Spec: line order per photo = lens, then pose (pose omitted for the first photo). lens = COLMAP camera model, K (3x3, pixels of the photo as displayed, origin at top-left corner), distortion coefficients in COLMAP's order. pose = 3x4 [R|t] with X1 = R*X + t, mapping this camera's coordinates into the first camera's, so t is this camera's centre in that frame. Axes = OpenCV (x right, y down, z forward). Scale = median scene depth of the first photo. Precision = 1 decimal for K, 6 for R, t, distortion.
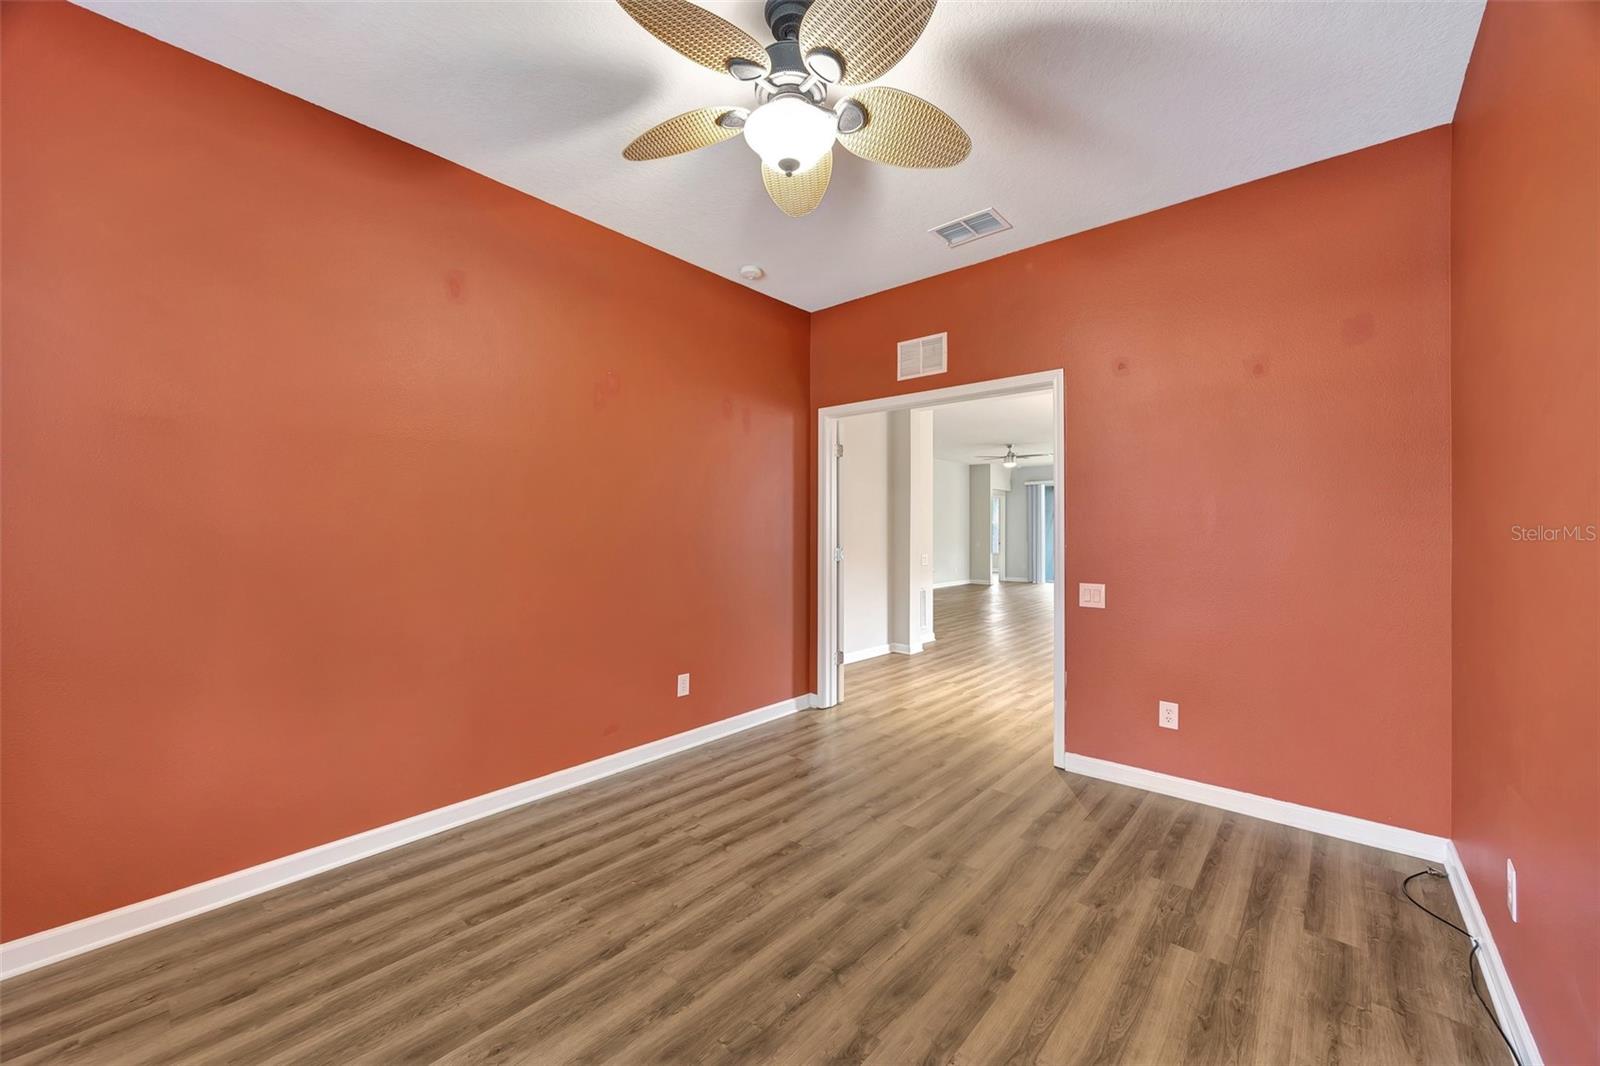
lens RADIAL K [[608.1, 0, 797.7], [0, 608.1, 534.0], [0, 0, 1]] dist [-0.002858, -0.000275]
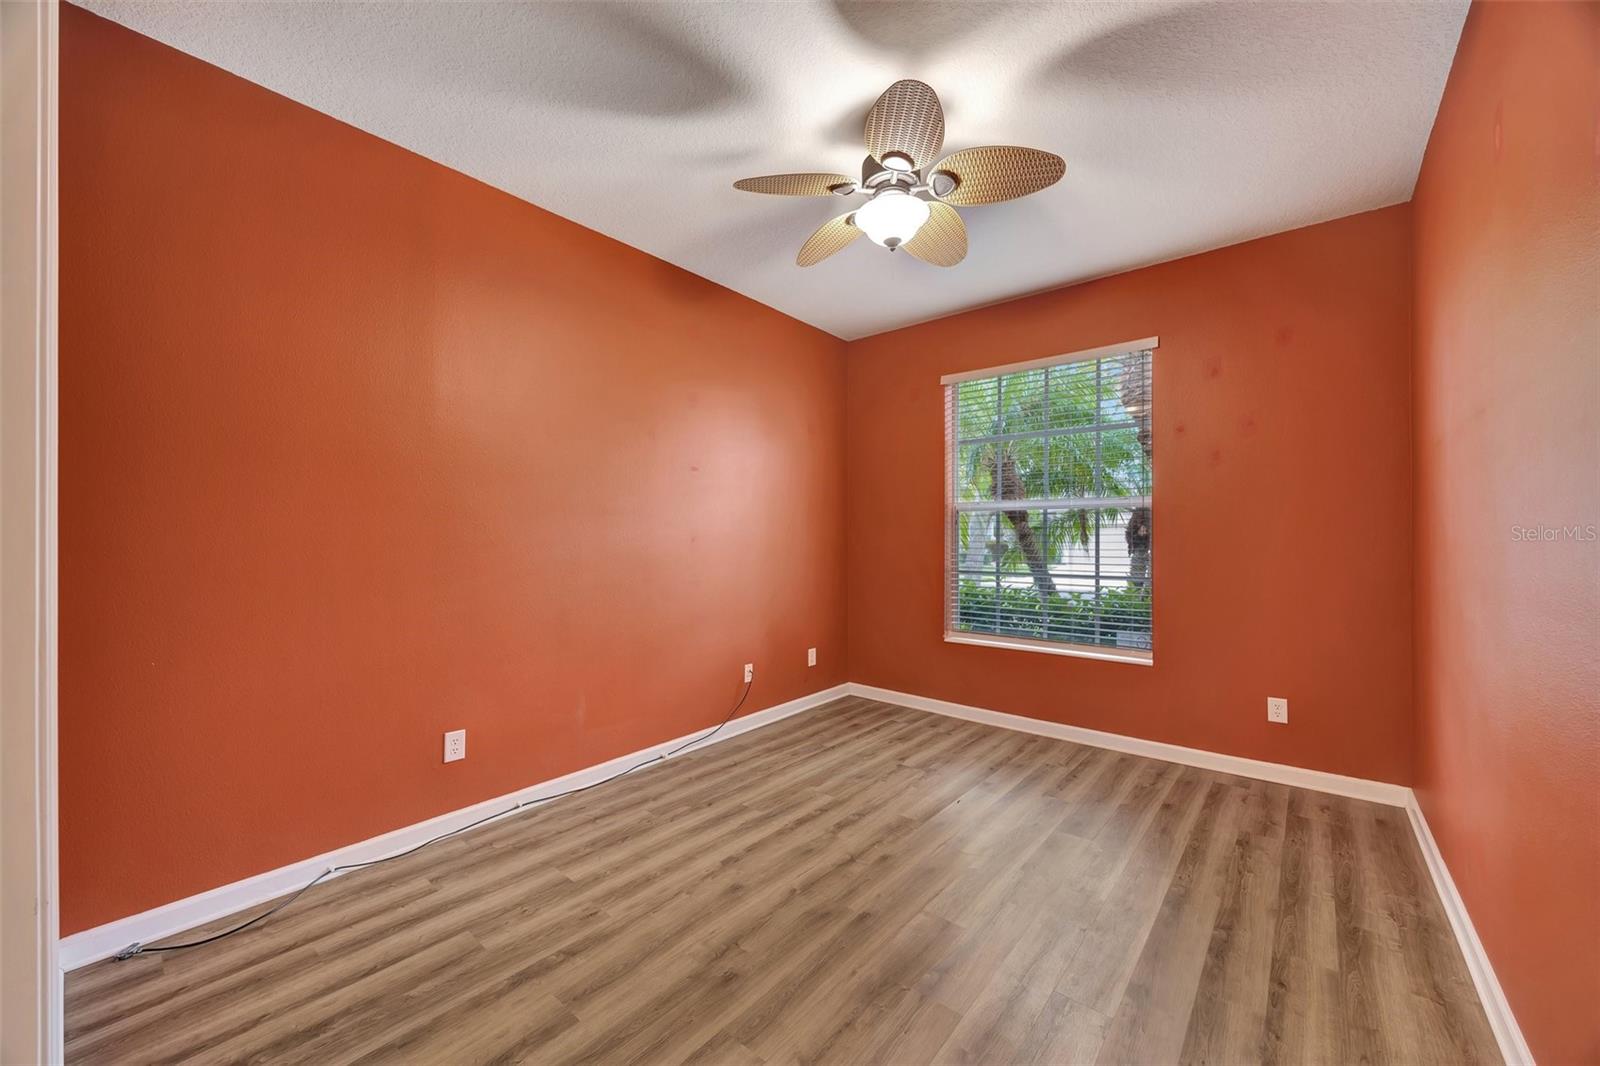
lens RADIAL K [[608.1, 0, 797.7], [0, 608.1, 534.0], [0, 0, 1]] dist [-0.002858, -0.000275]
pose [[-0.999690, -0.002082, -0.024831, 0.192225], [-0.002109, 0.999997, 0.001051, -0.010671], [0.024828, 0.001103, -0.999691, 2.051736]]
